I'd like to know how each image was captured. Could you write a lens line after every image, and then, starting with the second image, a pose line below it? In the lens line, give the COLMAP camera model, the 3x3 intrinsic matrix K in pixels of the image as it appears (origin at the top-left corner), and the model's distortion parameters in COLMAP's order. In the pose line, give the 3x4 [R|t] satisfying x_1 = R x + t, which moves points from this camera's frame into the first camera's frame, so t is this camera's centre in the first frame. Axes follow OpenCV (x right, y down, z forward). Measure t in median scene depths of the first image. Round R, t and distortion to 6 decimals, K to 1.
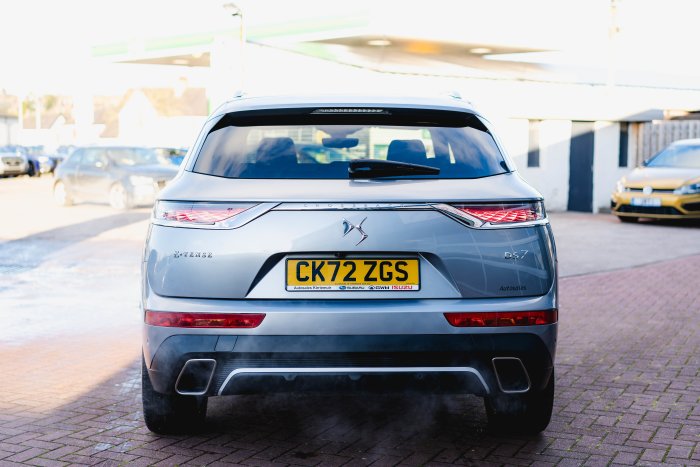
lens RADIAL K [[1133.6, 0, 350.0], [0, 1133.6, 233.5], [0, 0, 1]] dist [-0.100173, 1.227172]
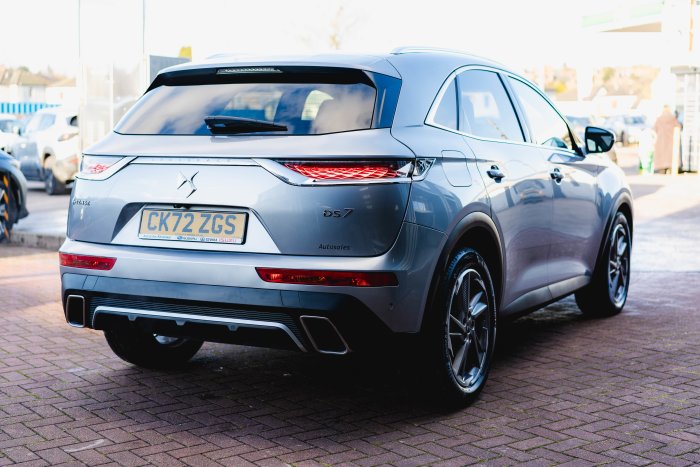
lens RADIAL K [[1133.6, 0, 350.0], [0, 1133.6, 233.5], [0, 0, 1]] dist [-0.100173, 1.227172]
pose [[0.883142, 0.043980, -0.467039, 0.621818], [-0.032542, 0.998941, 0.032533, 0.004324], [0.467975, -0.013533, 0.883638, 0.142563]]
